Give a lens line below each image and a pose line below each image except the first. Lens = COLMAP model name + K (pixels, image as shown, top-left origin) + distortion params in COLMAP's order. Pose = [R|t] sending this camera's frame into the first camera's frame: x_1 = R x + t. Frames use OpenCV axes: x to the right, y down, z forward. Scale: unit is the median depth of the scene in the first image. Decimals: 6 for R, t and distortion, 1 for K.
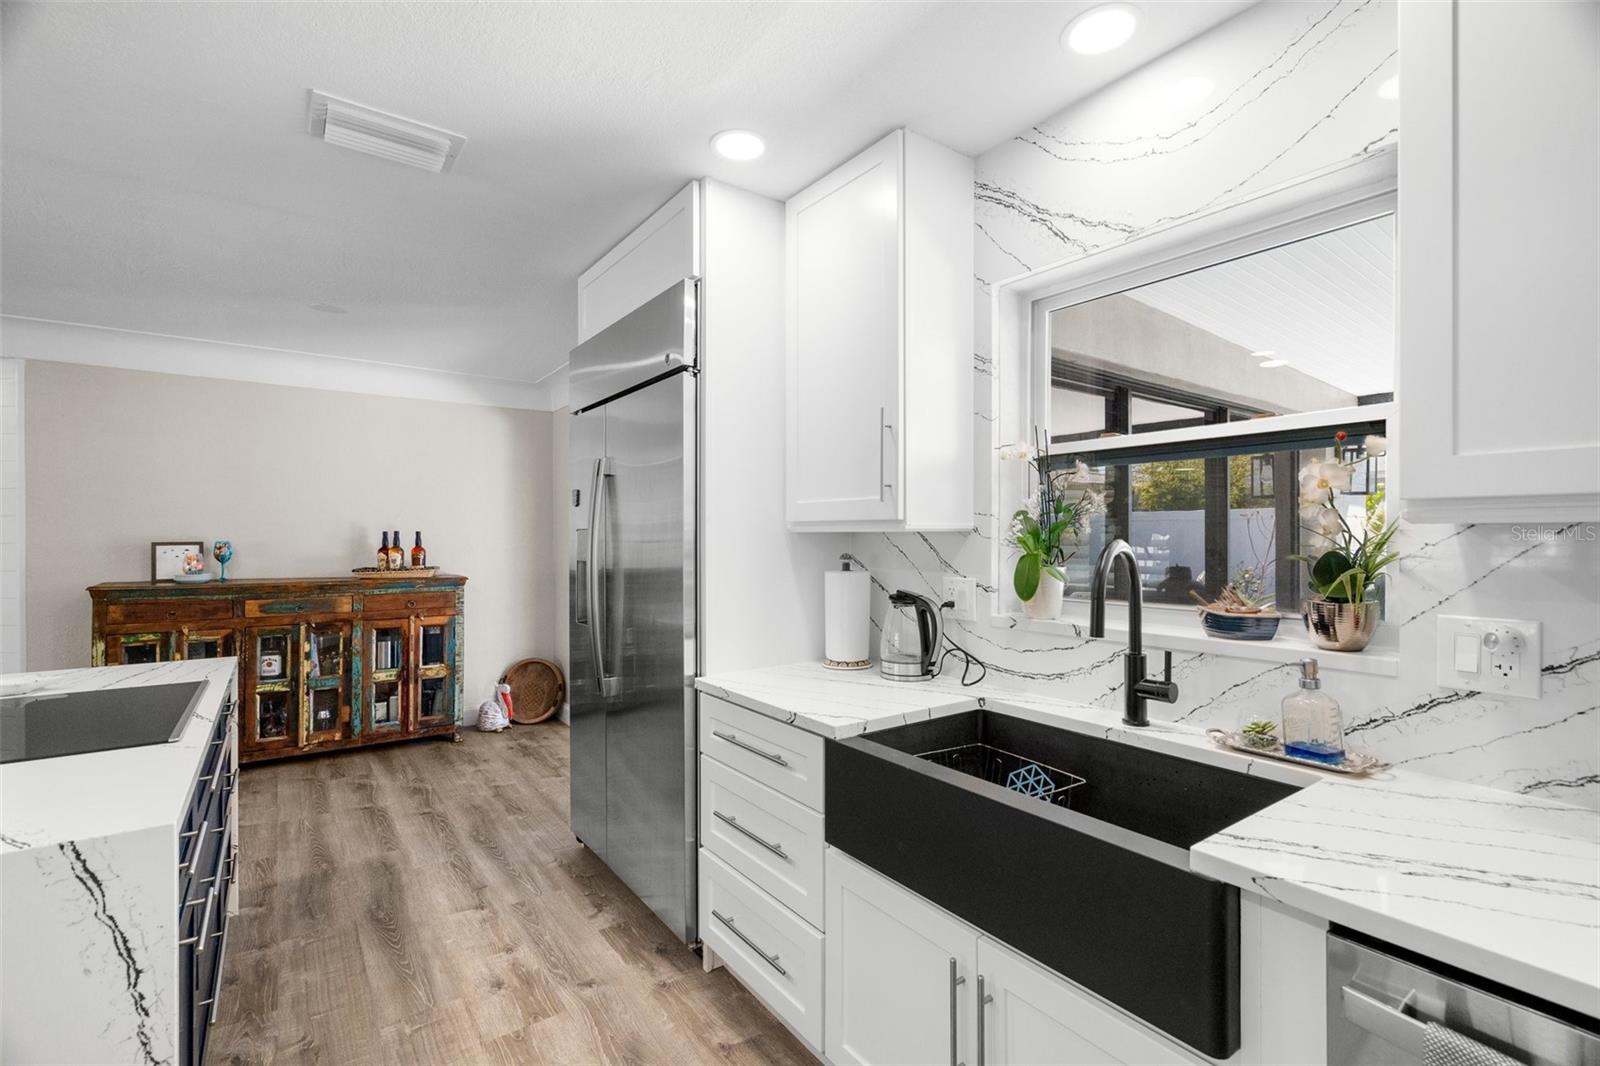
lens RADIAL K [[730.0, 0, 796.7], [0, 730.0, 529.0], [0, 0, 1]] dist [-0.010814, 0.000292]
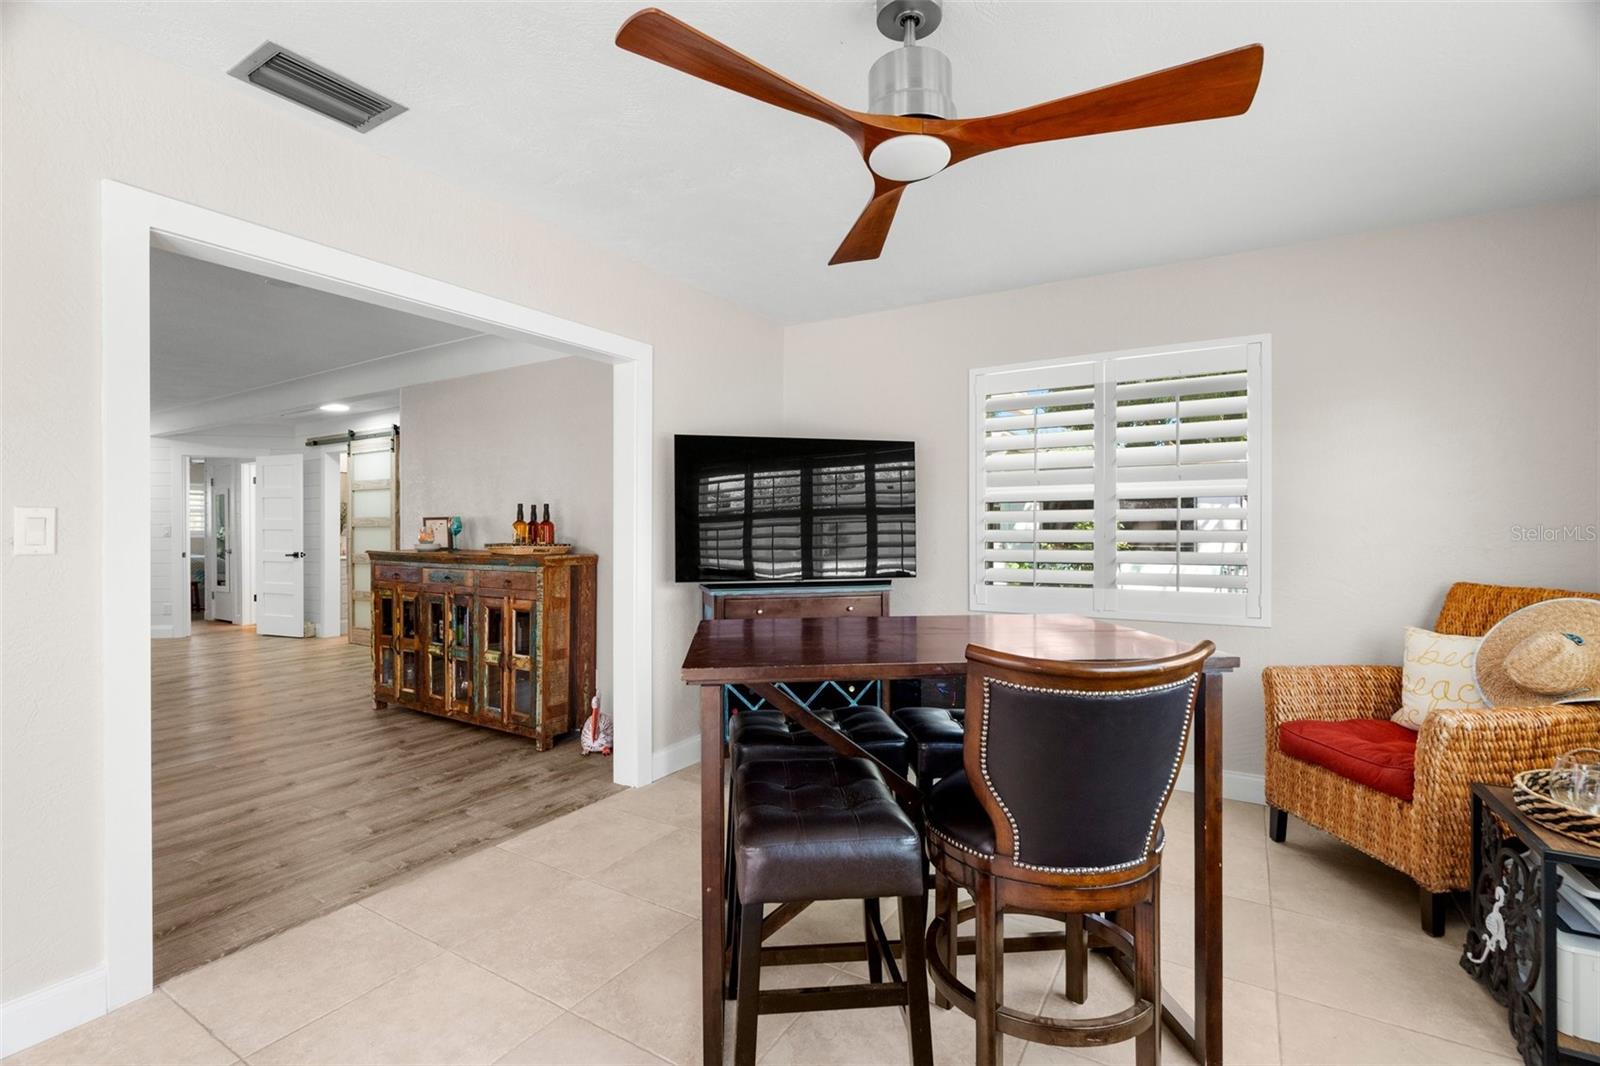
lens RADIAL K [[730.0, 0, 796.8], [0, 730.0, 522.6], [0, 0, 1]] dist [-0.010814, 0.000292]
pose [[0.379926, -0.004266, -0.925007, 0.498611], [0.013432, 0.999909, 0.000905, 0.034013], [0.924919, -0.012768, 0.379949, 1.098276]]
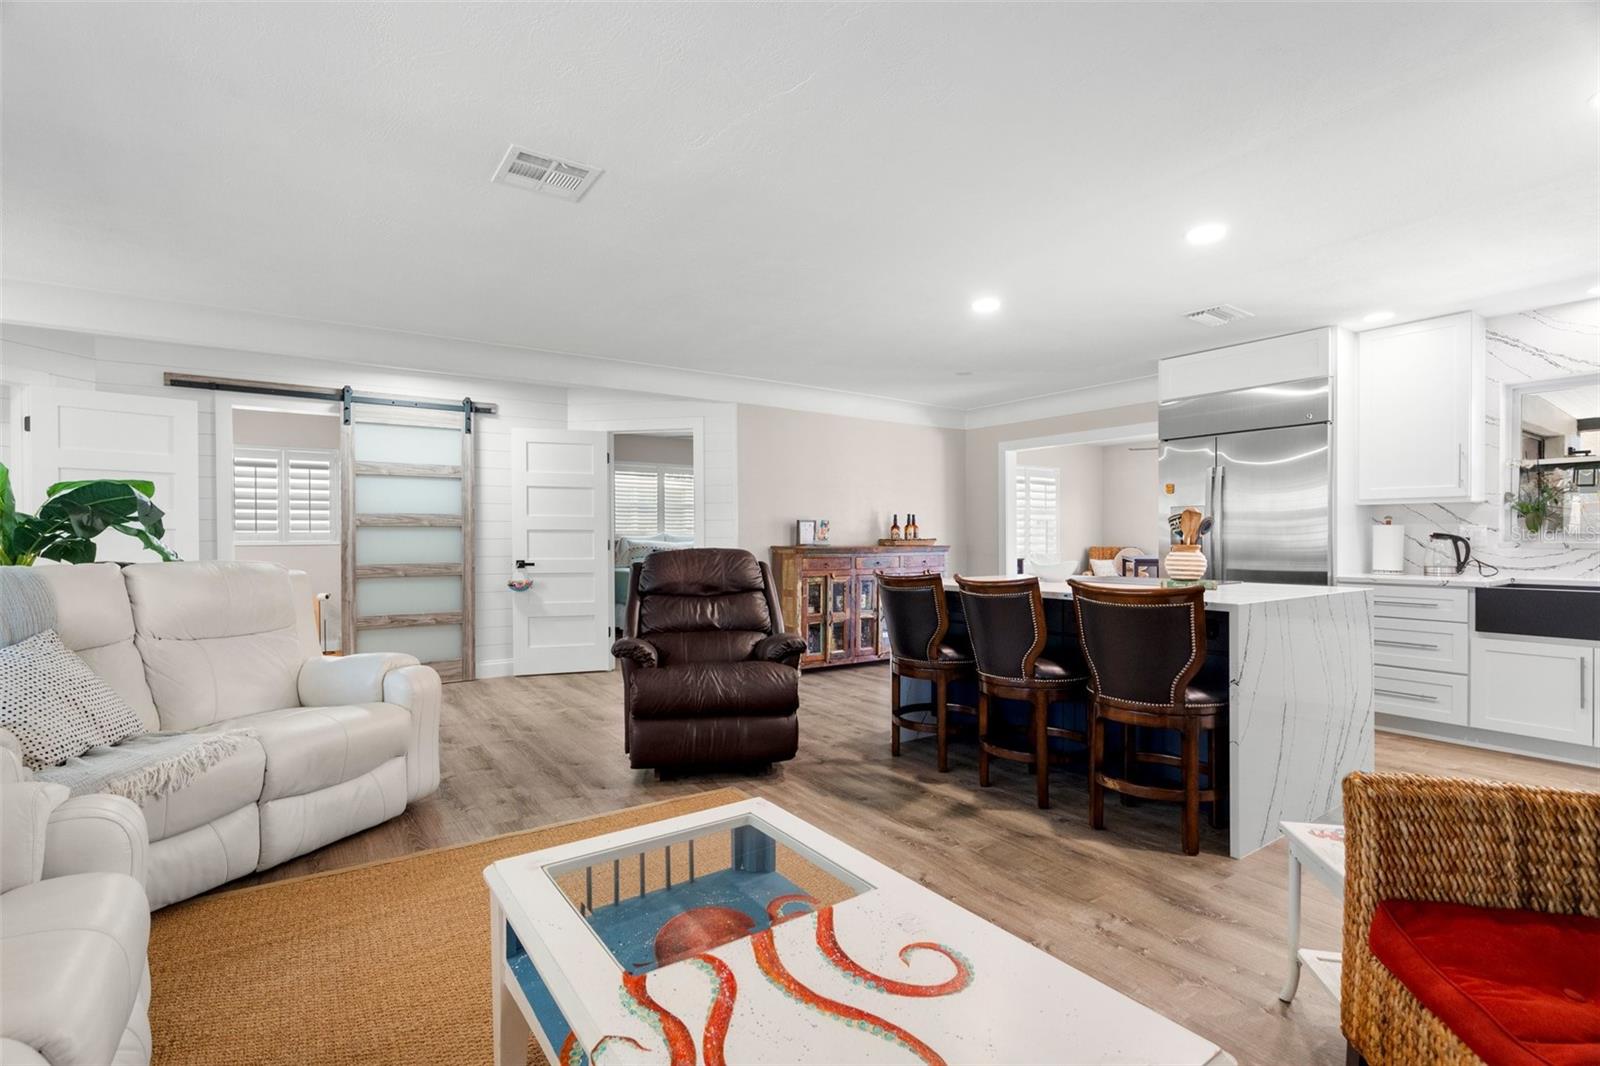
lens RADIAL K [[730.0, 0, 800.0], [0, 730.0, 536.6], [0, 0, 1]] dist [-0.010814, 0.000292]
pose [[0.999928, -0.003605, -0.011442, -0.690144], [0.003739, 0.999924, 0.011771, 0.028679], [0.011398, -0.011813, 0.999865, -0.437809]]
